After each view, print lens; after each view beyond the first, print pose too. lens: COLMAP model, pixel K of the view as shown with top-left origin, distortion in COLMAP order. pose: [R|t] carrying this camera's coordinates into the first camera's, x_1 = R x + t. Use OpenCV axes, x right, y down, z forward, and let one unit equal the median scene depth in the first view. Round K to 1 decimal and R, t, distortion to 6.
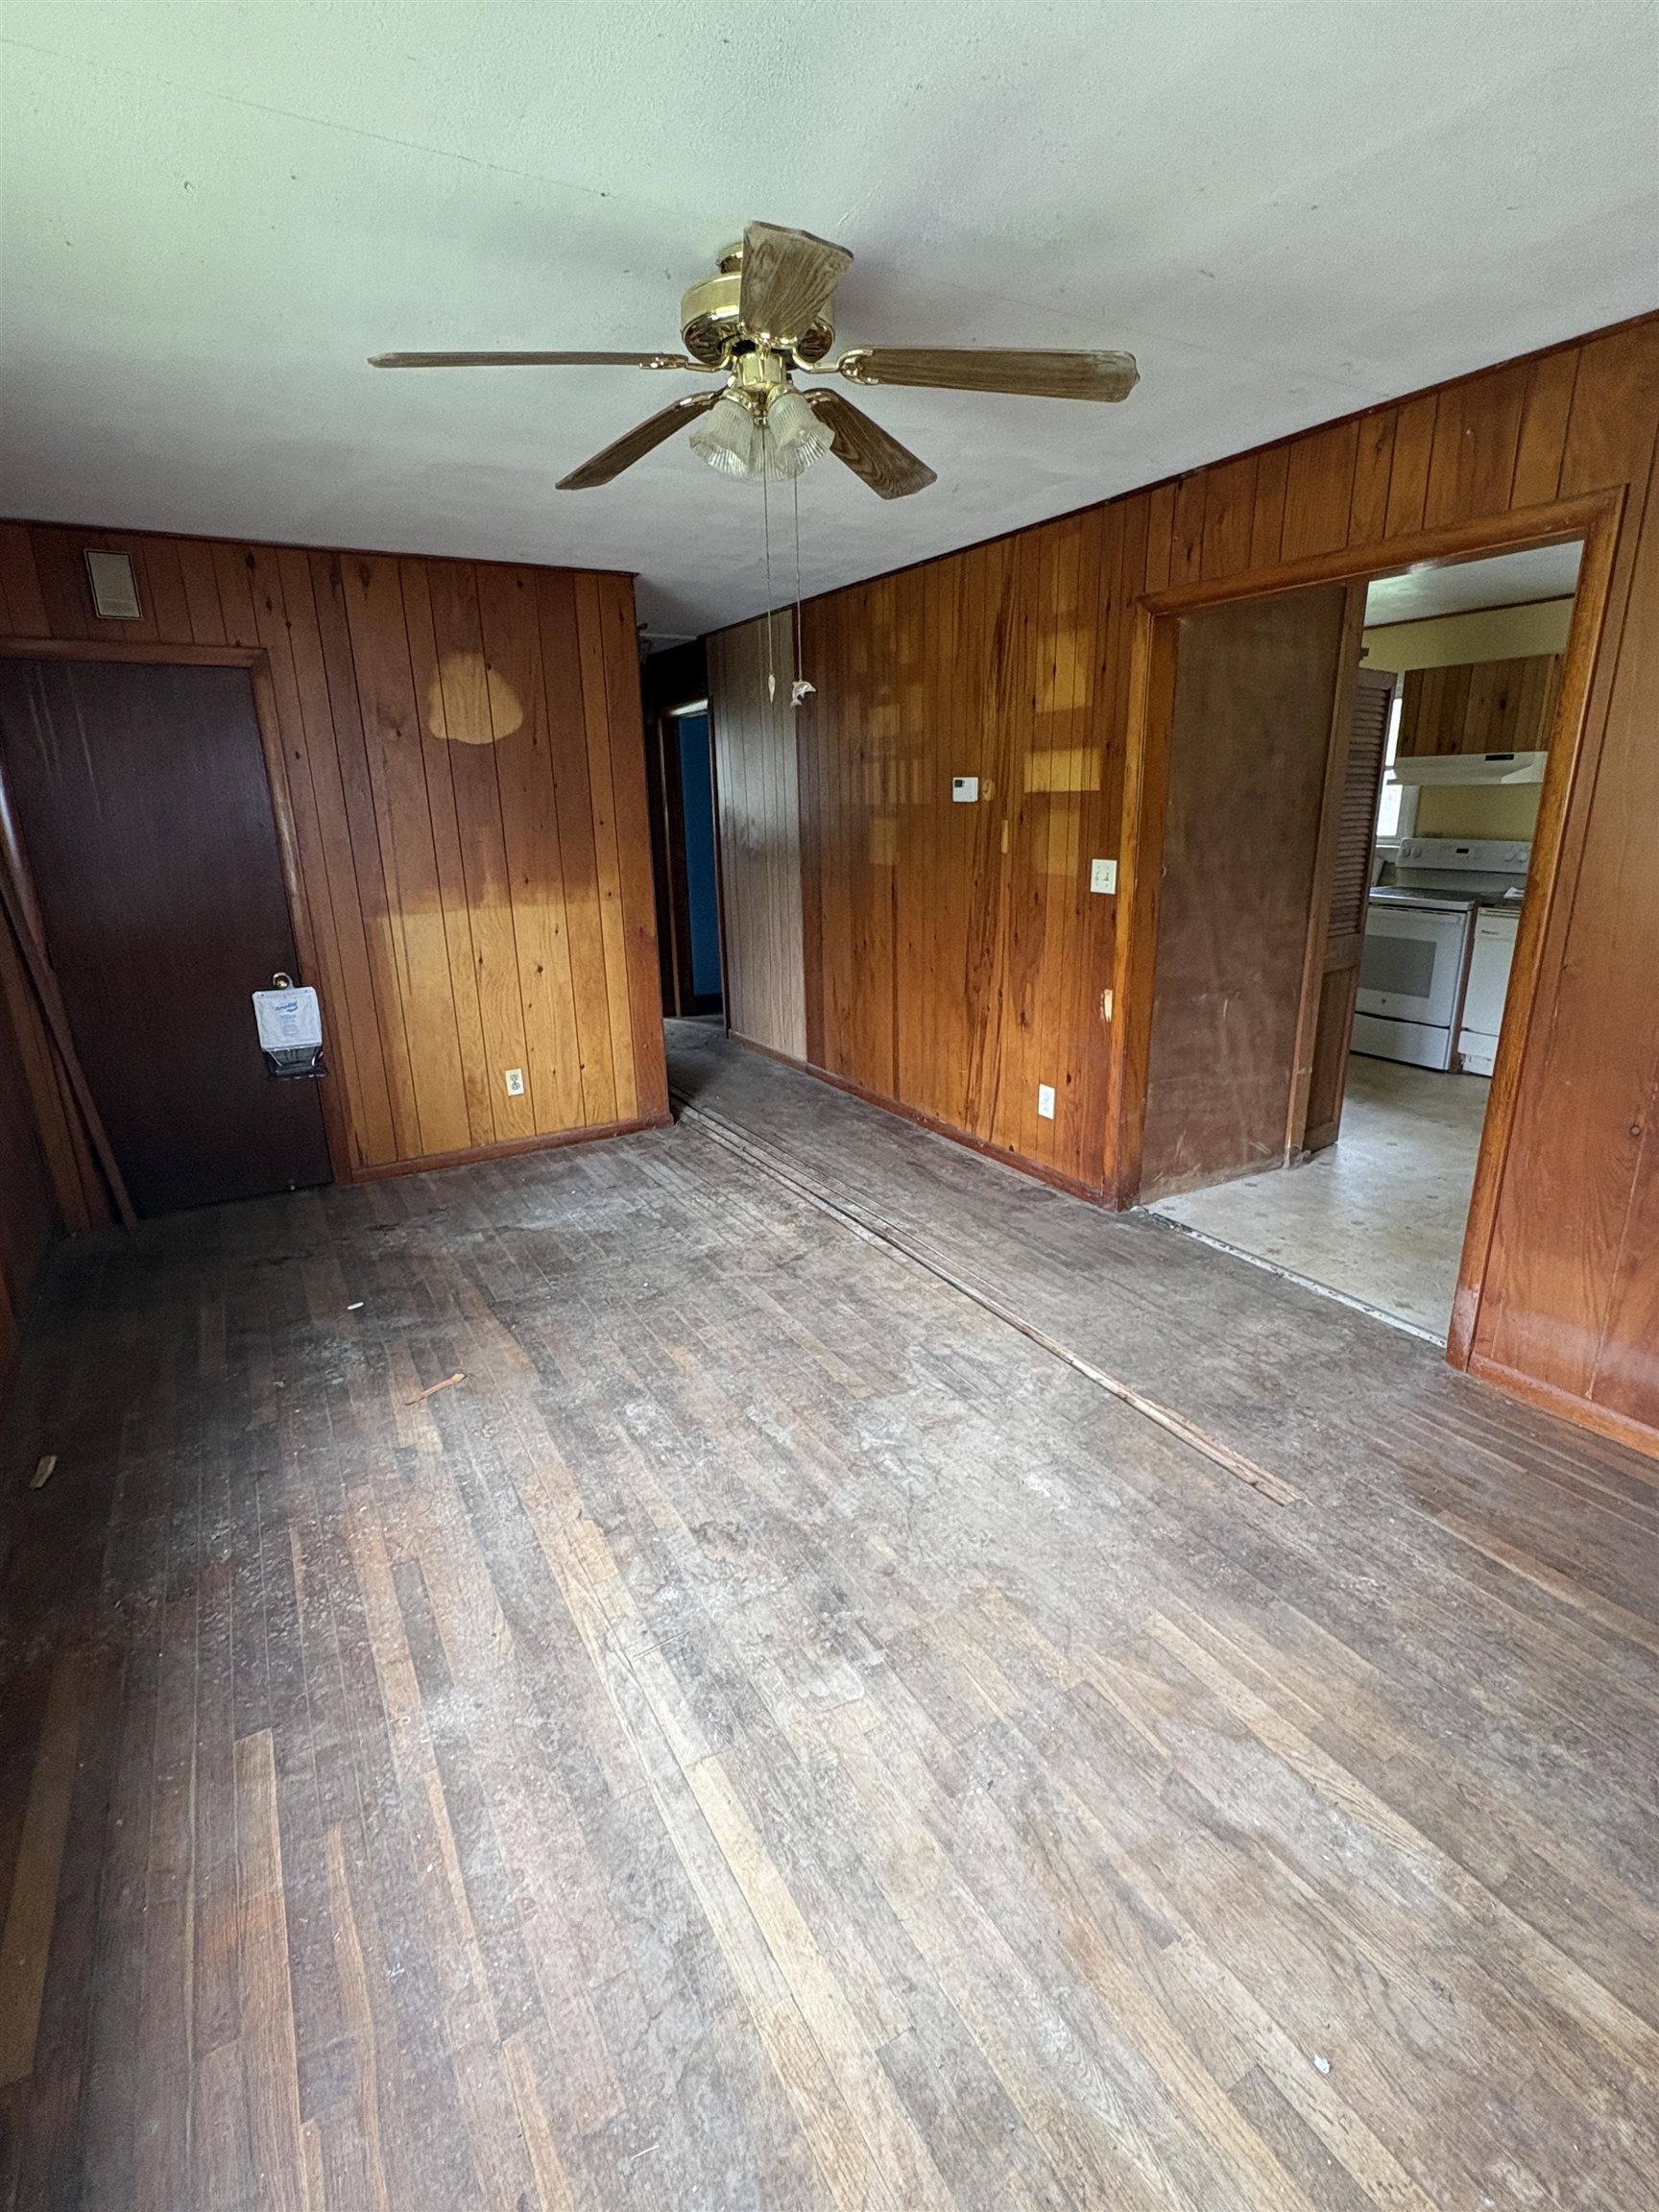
lens RADIAL K [[1044.2, 0, 826.9], [0, 1044.2, 1107.2], [0, 0, 1]] dist [0.001789, -0.000601]
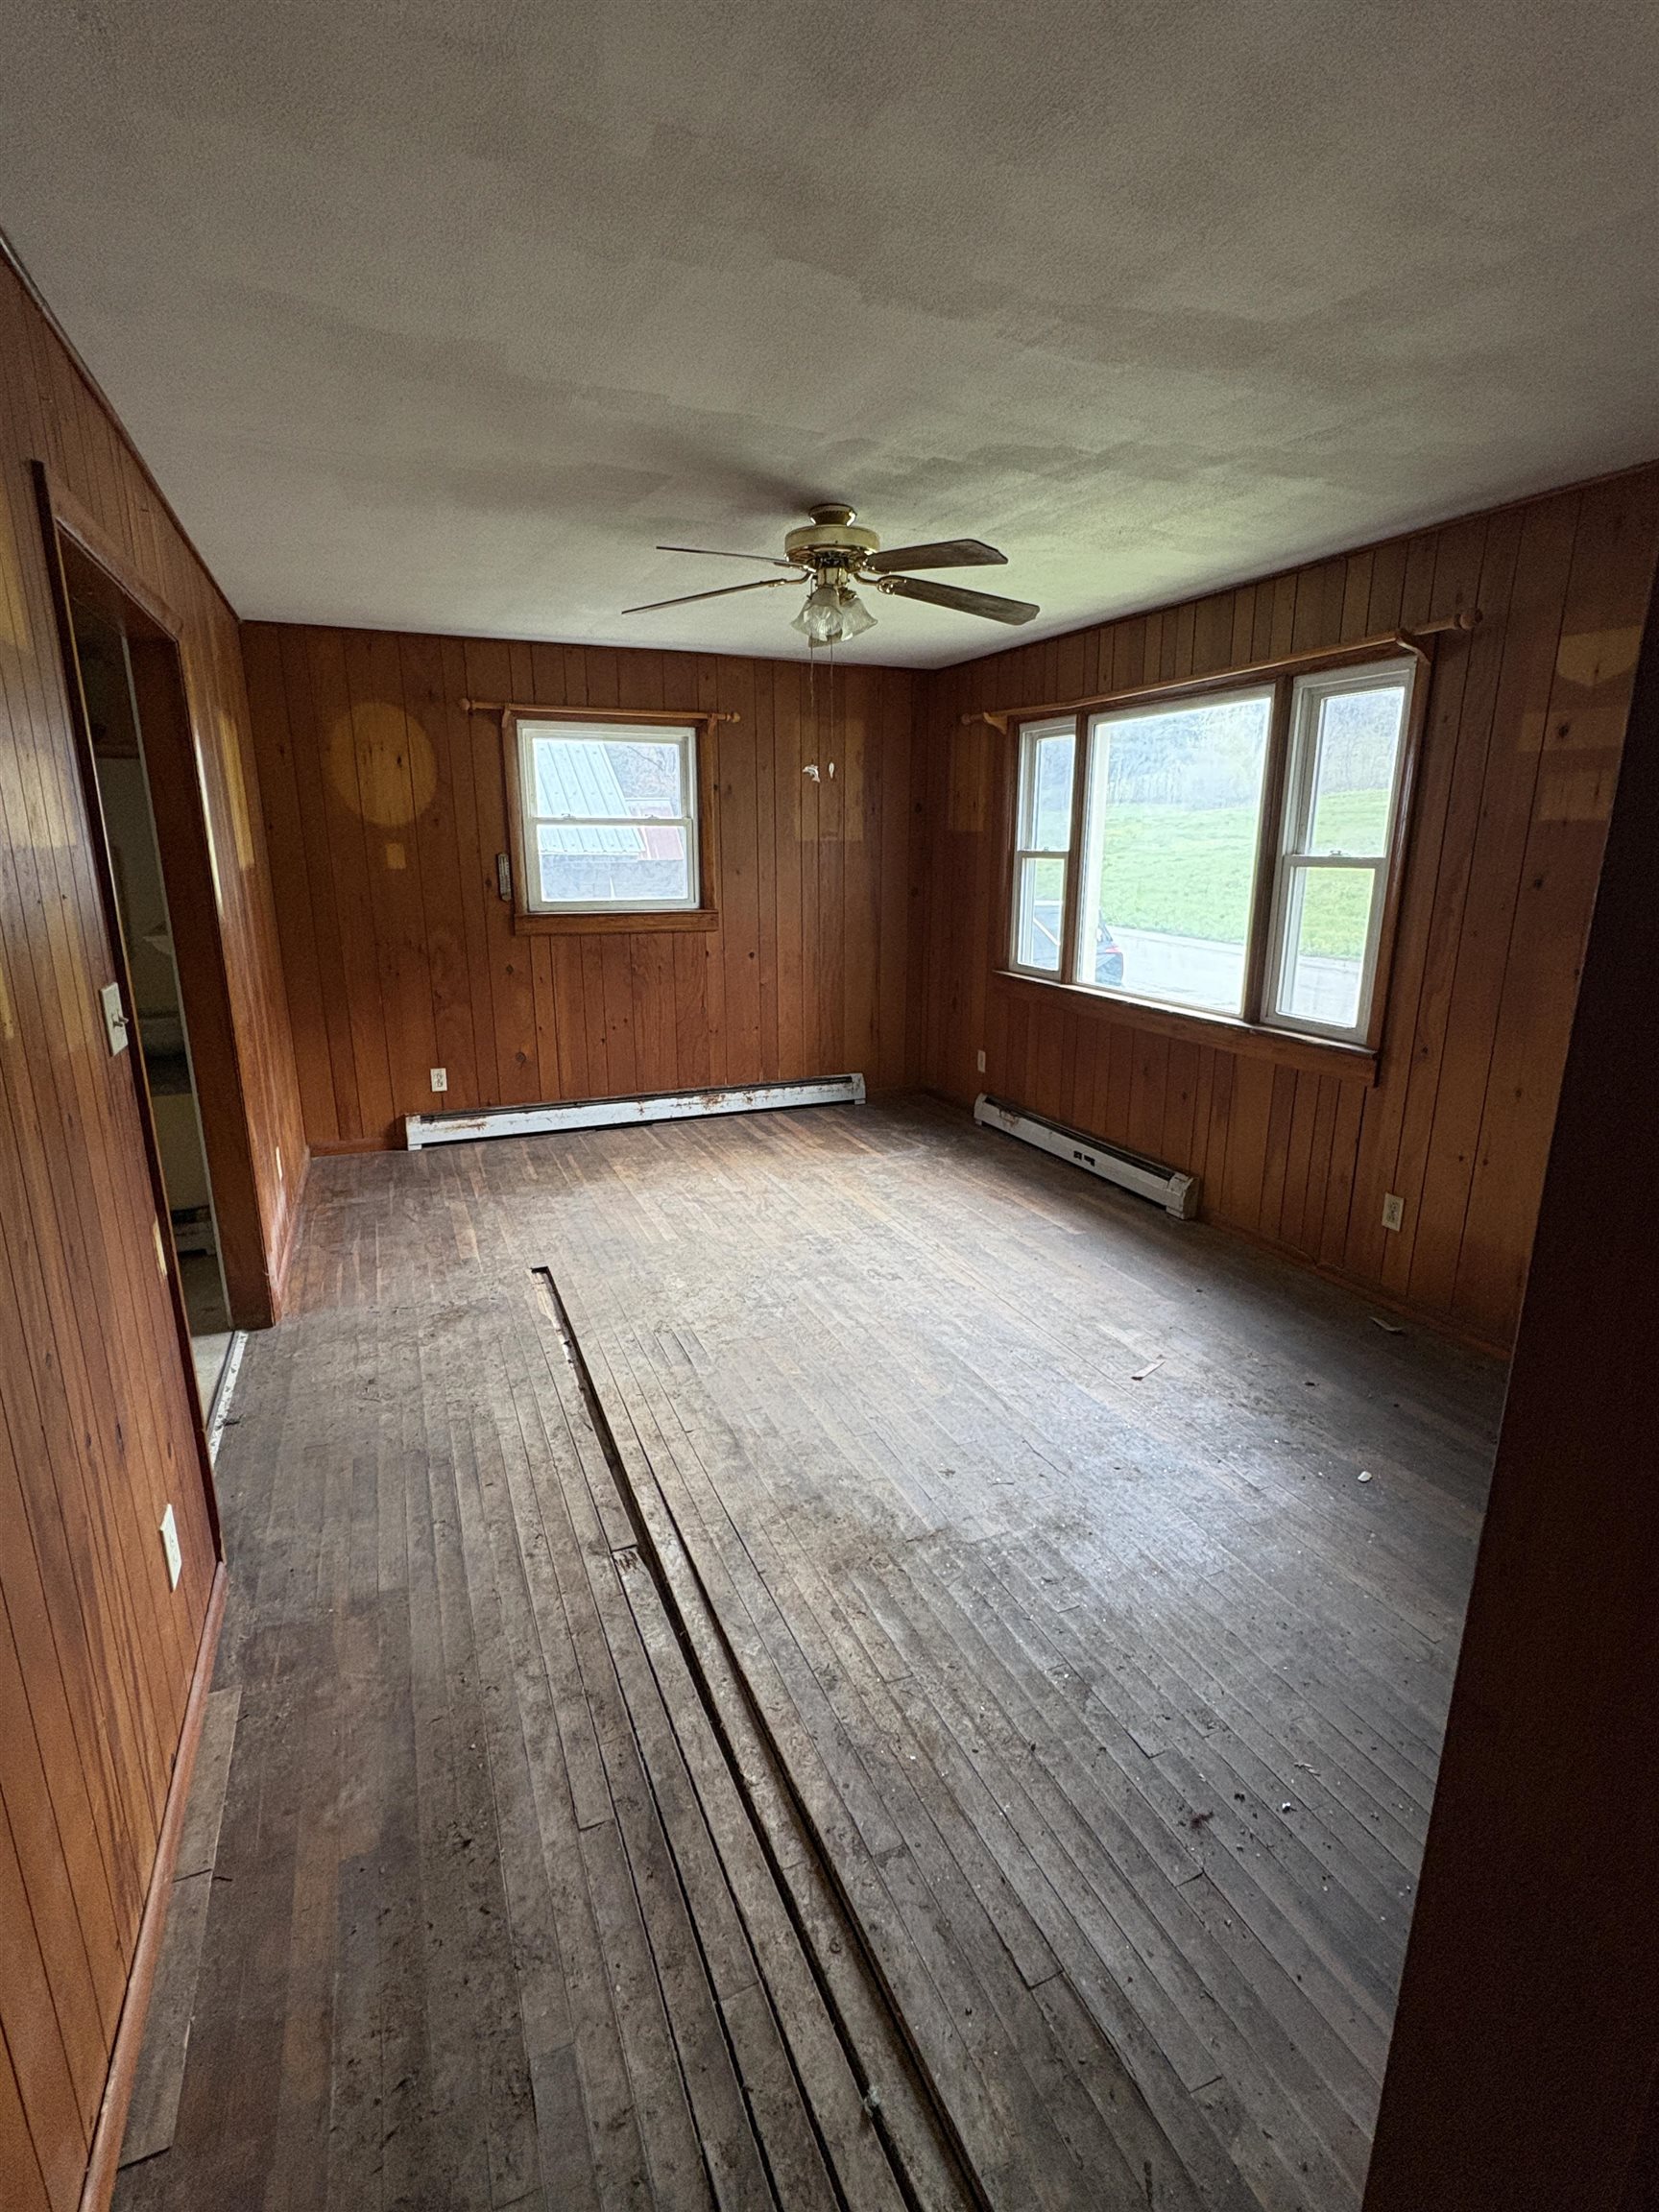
lens RADIAL K [[1044.2, 0, 833.8], [0, 1044.2, 1109.0], [0, 0, 1]] dist [0.001789, -0.000601]
pose [[-0.993604, -0.010464, 0.112434, -0.115274], [0.049645, 0.853823, 0.518191, -0.381537], [-0.101421, 0.520458, -0.847843, 1.265900]]
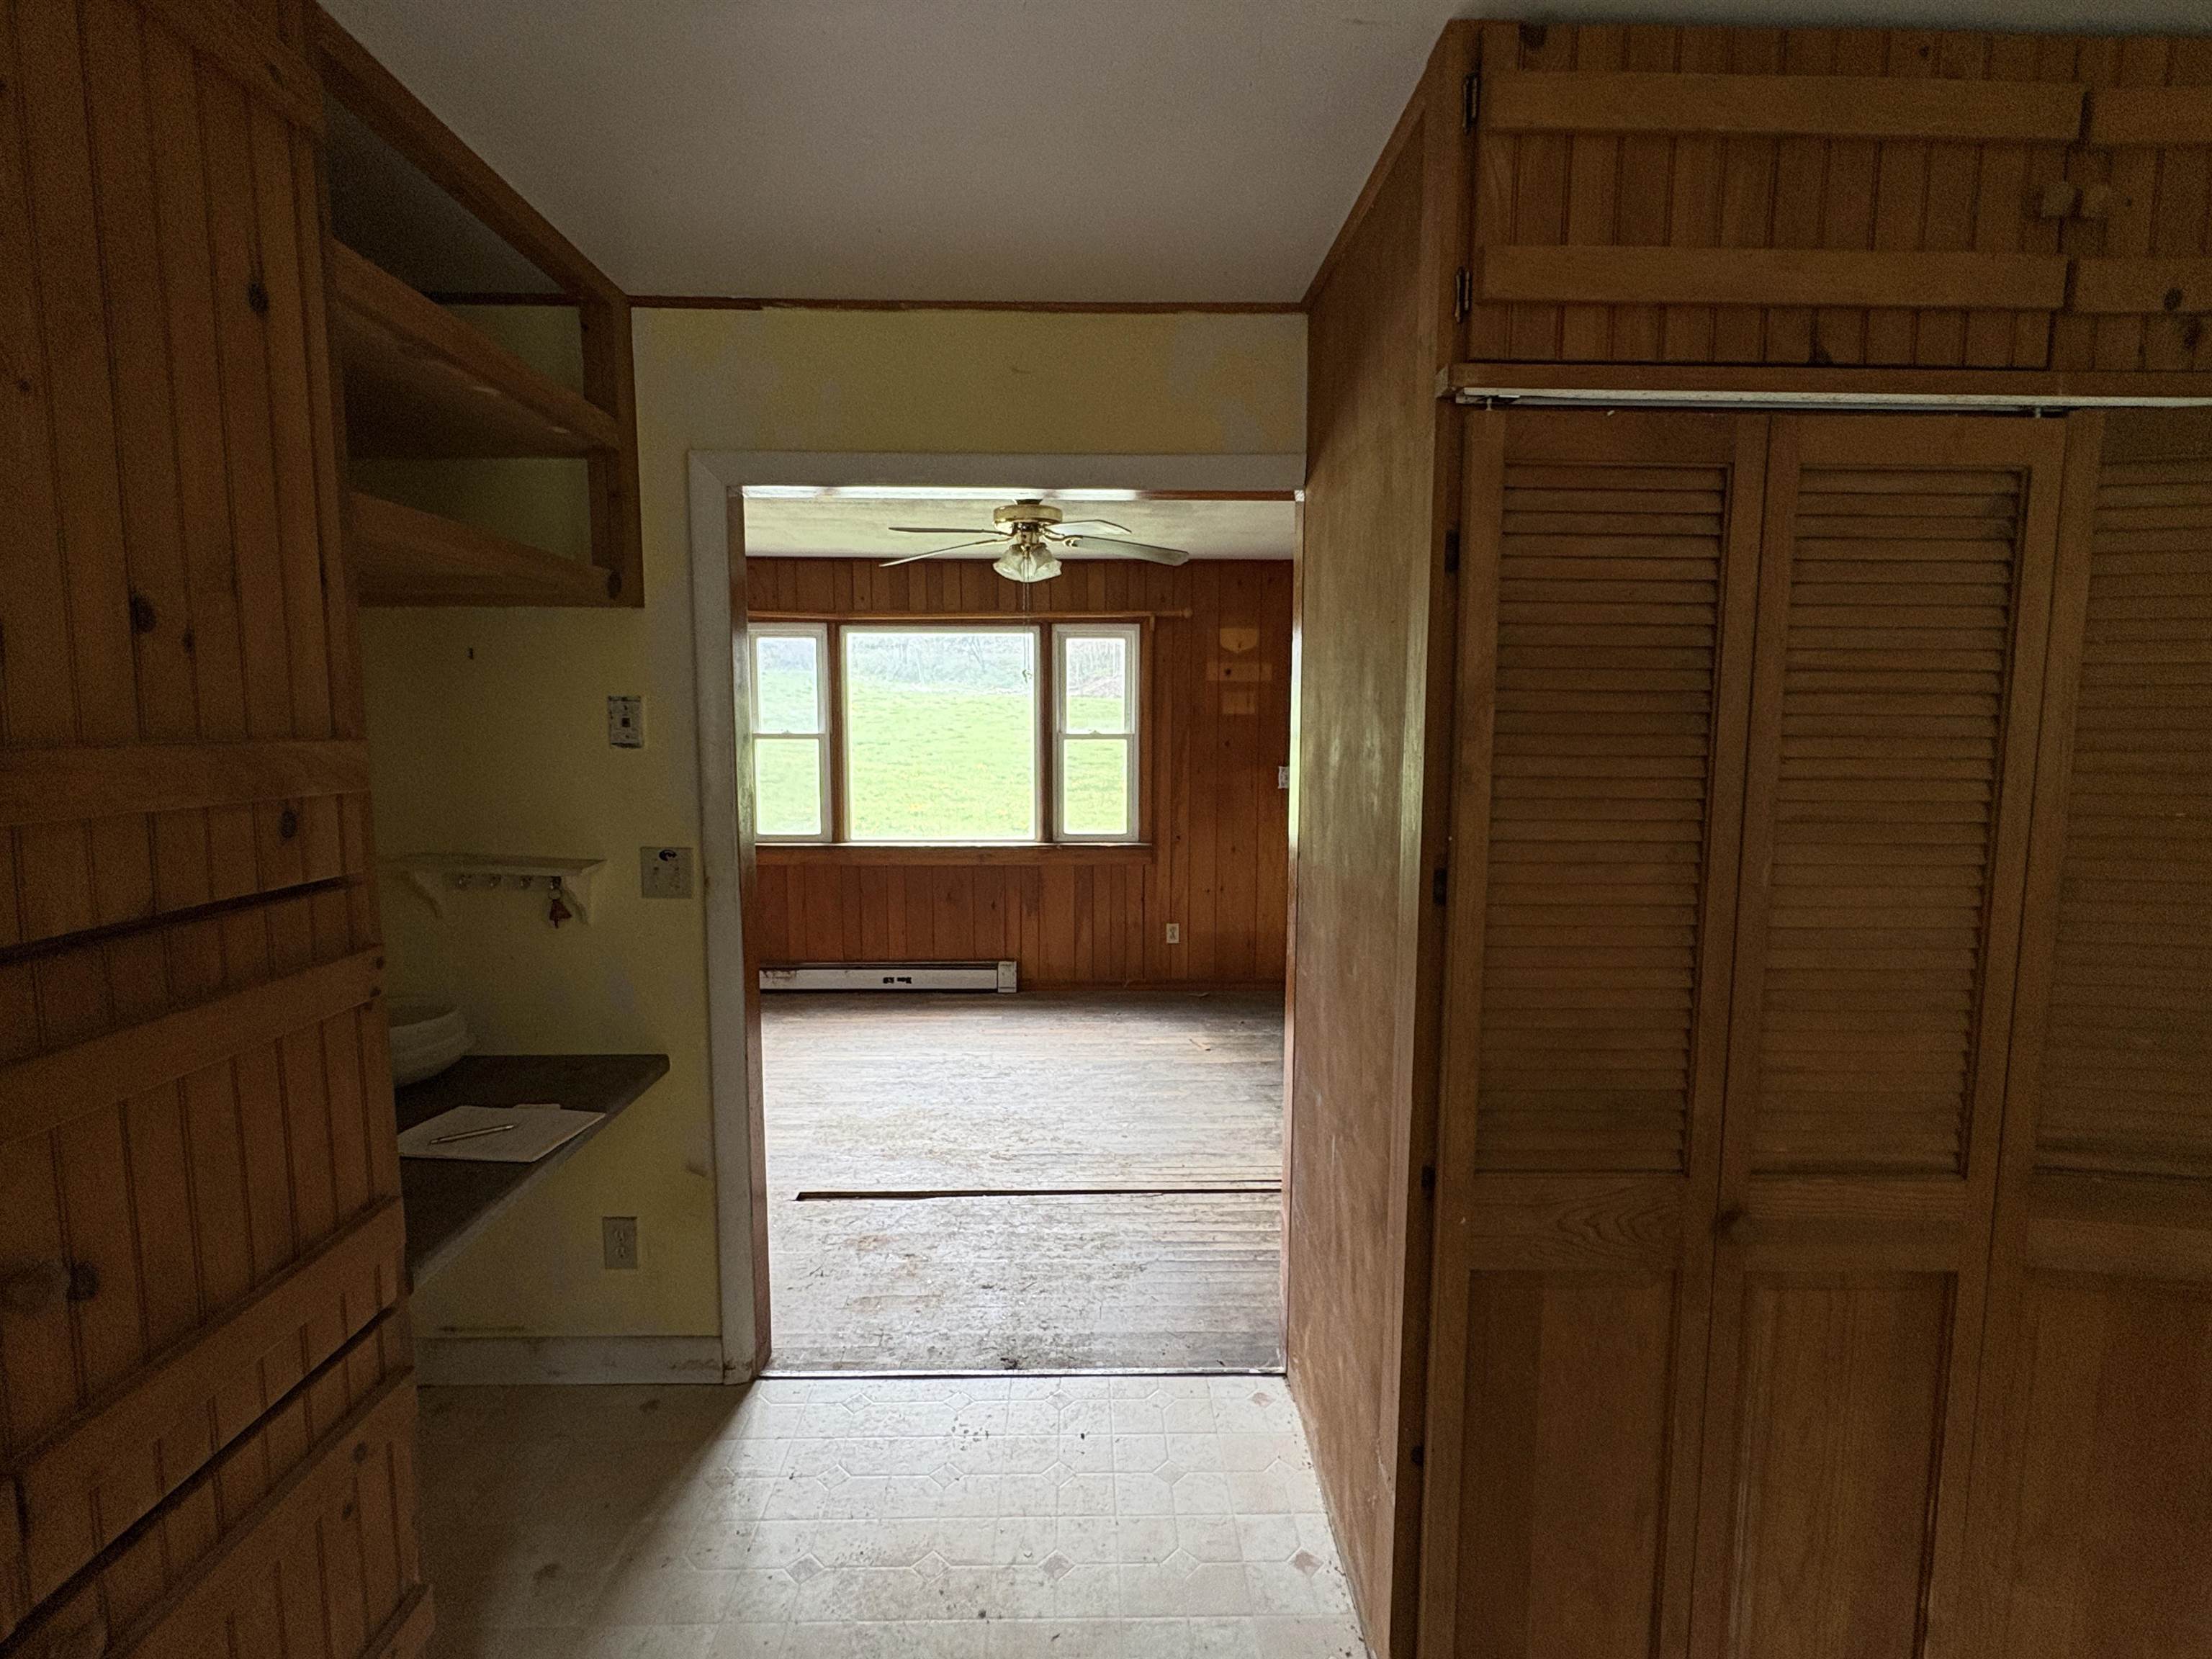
lens RADIAL K [[1044.2, 0, 1105.0], [0, 1044.2, 825.8], [0, 0, 1]] dist [0.001789, -0.000601]
pose [[-0.476533, 0.107122, -0.872606, 0.832751], [-0.248007, 0.935858, 0.250325, -0.331473], [0.843450, 0.335700, -0.419401, 1.027136]]
